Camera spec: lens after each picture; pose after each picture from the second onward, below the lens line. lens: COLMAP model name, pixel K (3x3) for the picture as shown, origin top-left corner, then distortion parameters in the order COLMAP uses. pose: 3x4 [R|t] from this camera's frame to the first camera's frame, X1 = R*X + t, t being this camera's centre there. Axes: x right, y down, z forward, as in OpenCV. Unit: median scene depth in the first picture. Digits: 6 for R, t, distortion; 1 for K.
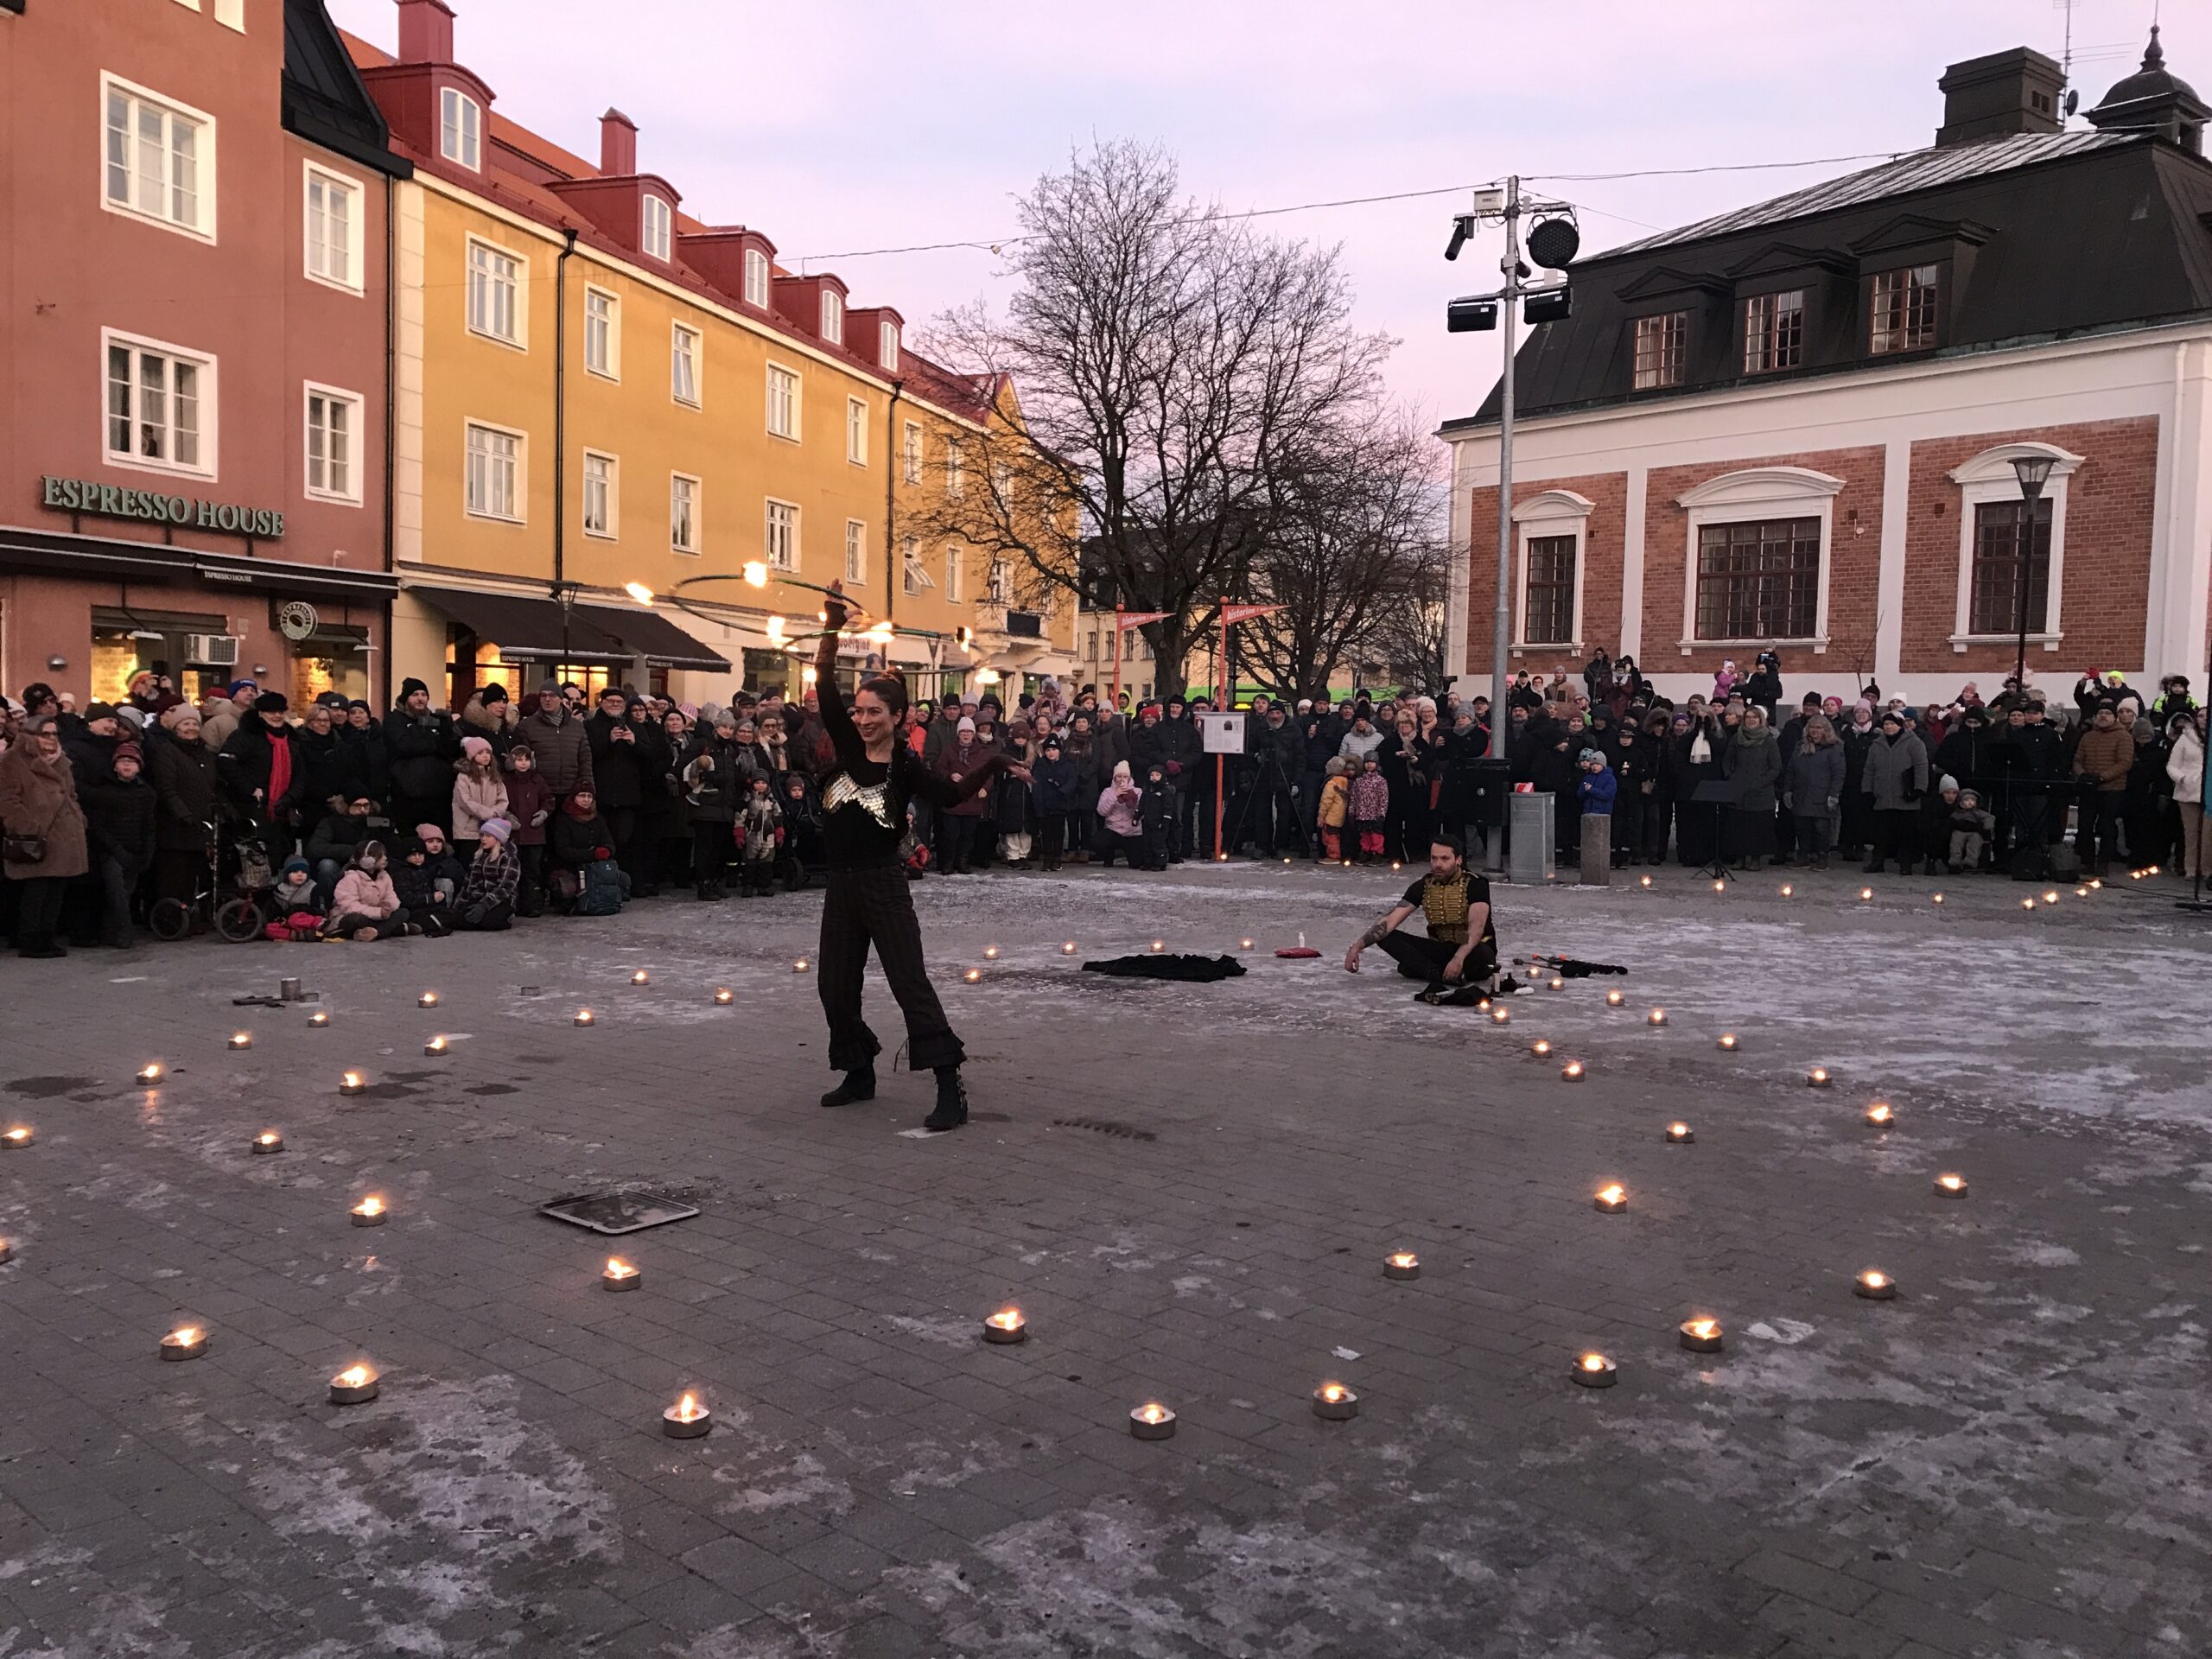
lens RADIAL K [[1816.4, 0, 1106.0], [0, 1816.4, 829.5], [0, 0, 1]] dist [0.001393, 0.025462]
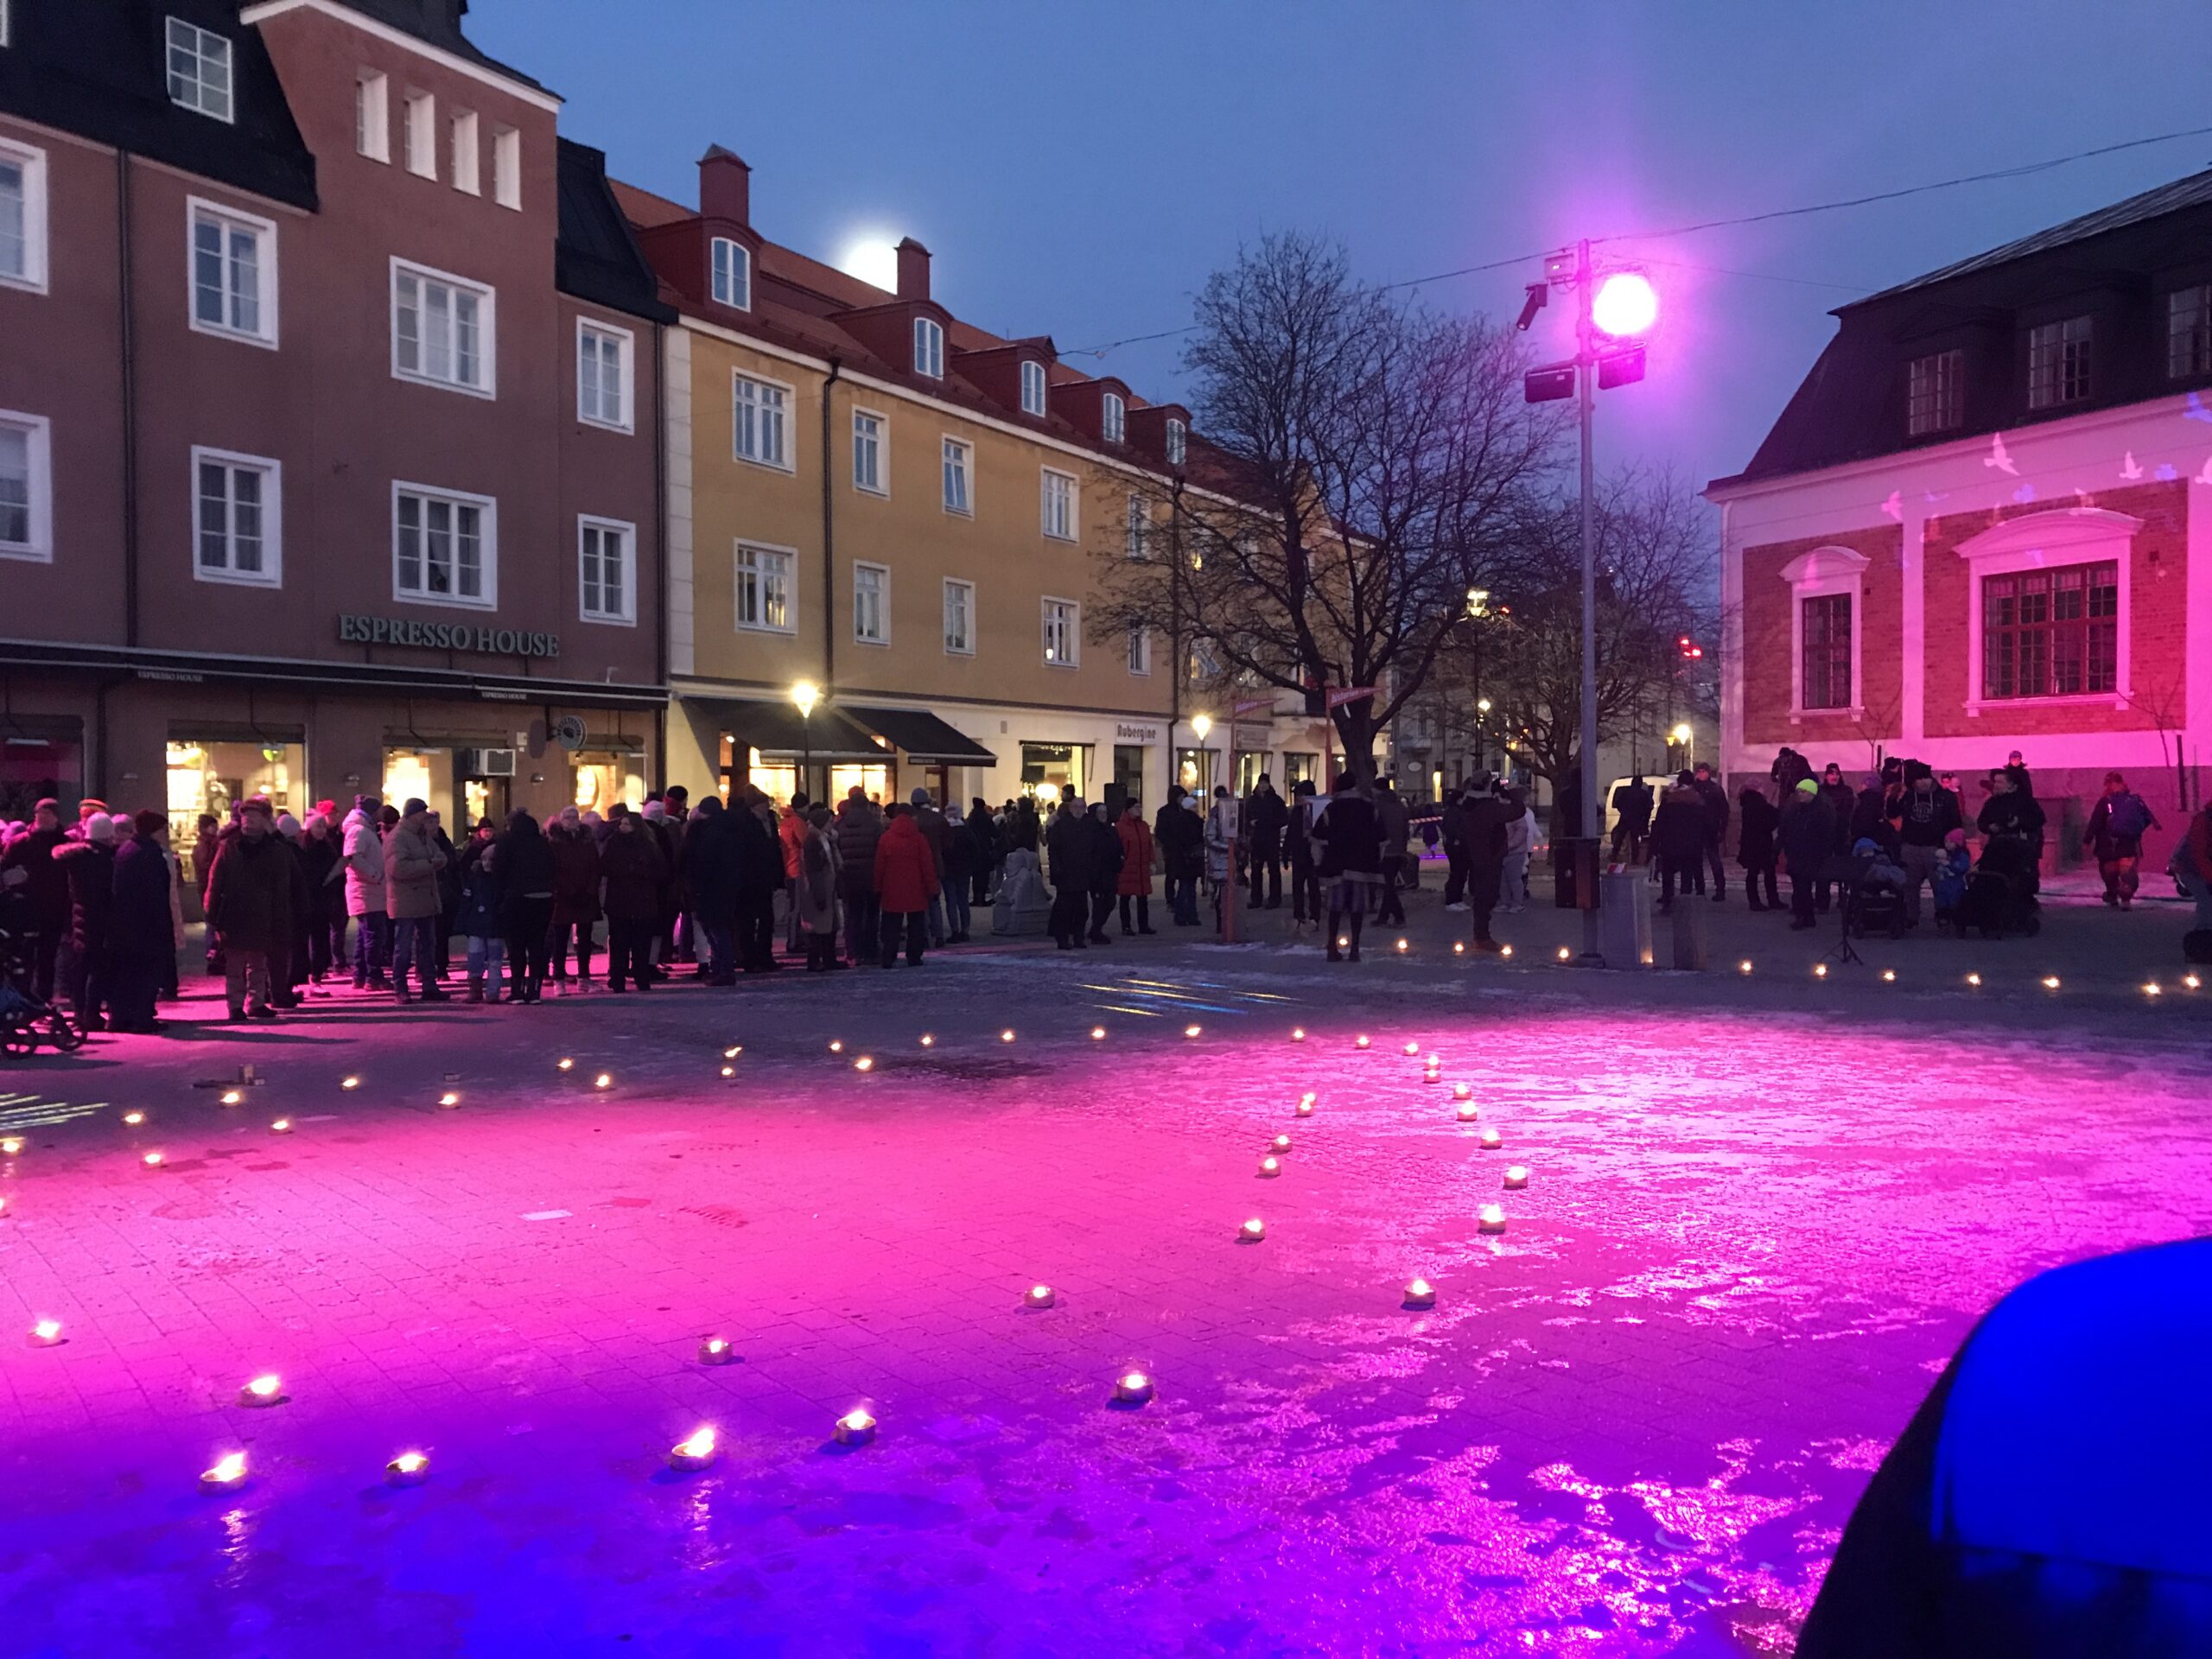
lens RADIAL K [[1823.4, 0, 1106.0], [0, 1823.4, 829.5], [0, 0, 1]] dist [0.015088, 0.007473]
pose [[0.976837, -0.023386, -0.212703, 0.093251], [0.013627, 0.998791, -0.047233, -0.000856], [0.213550, 0.043240, 0.975975, 0.002081]]
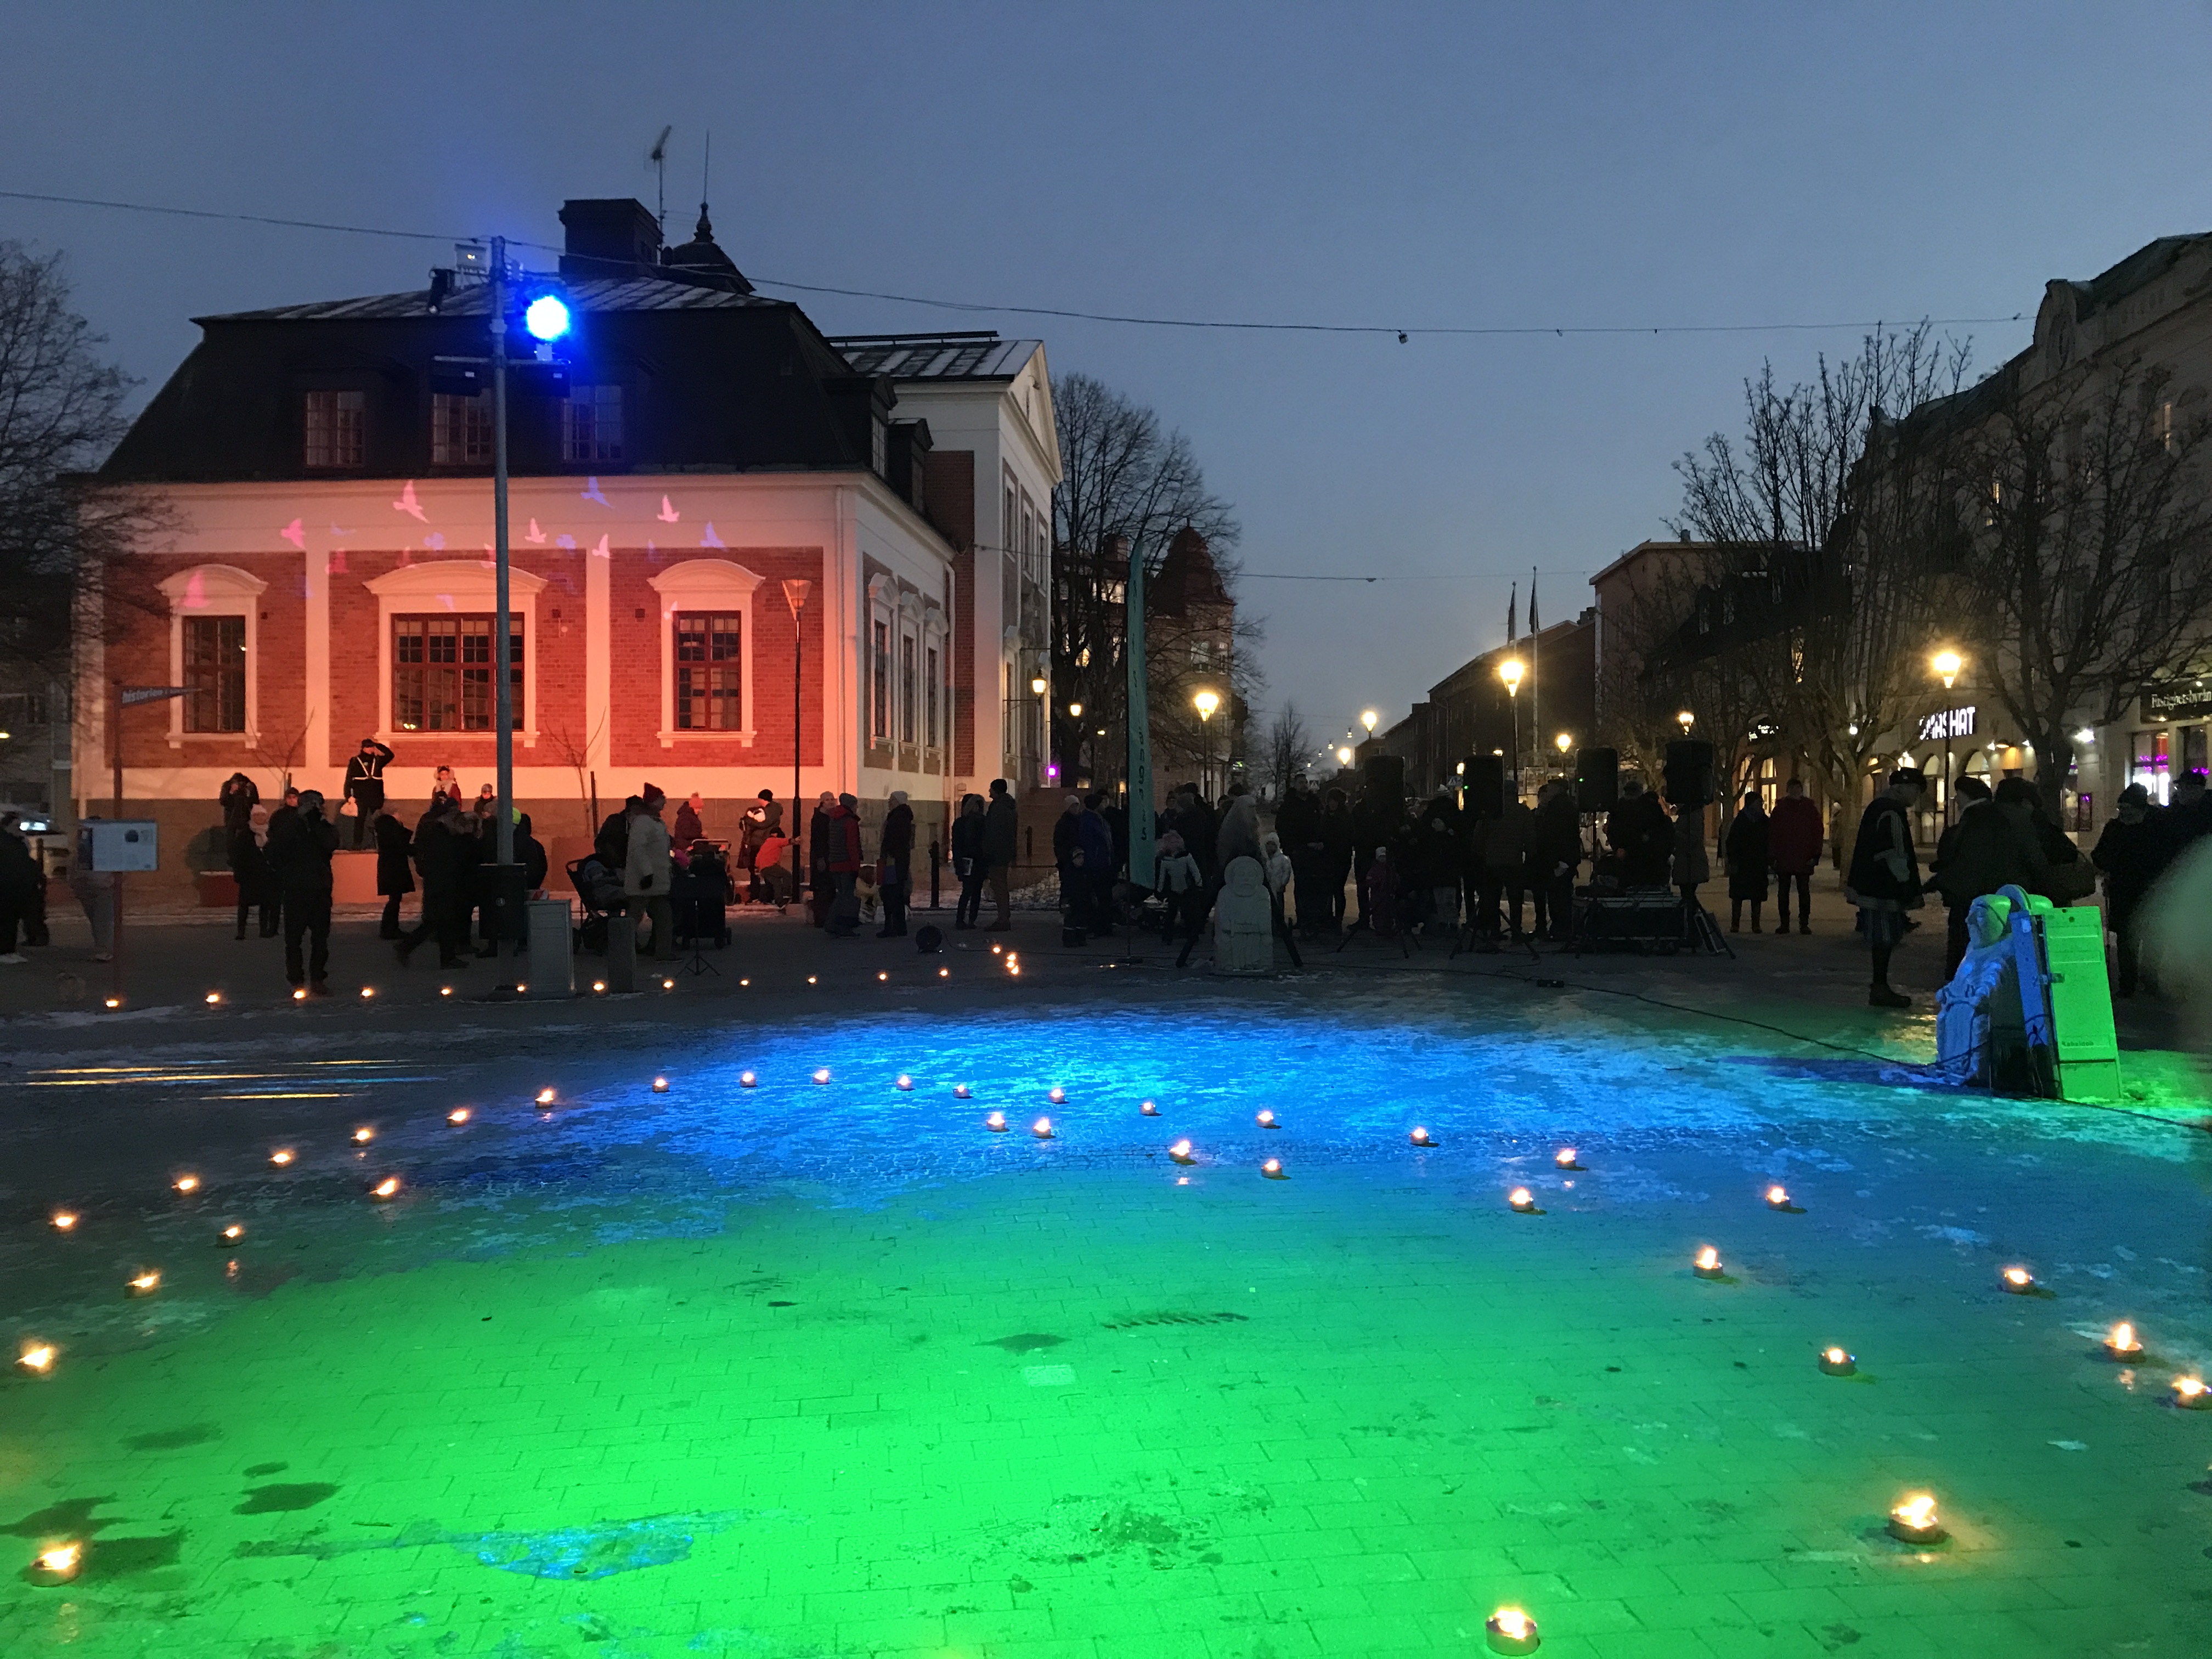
lens RADIAL K [[1800.2, 0, 1106.0], [0, 1800.2, 829.5], [0, 0, 1]] dist [0.001290, -0.003261]
pose [[0.677048, -0.027566, 0.735422, -0.132661], [0.063323, 0.997774, -0.020897, -0.010244], [-0.733209, 0.060717, 0.677287, 0.090909]]
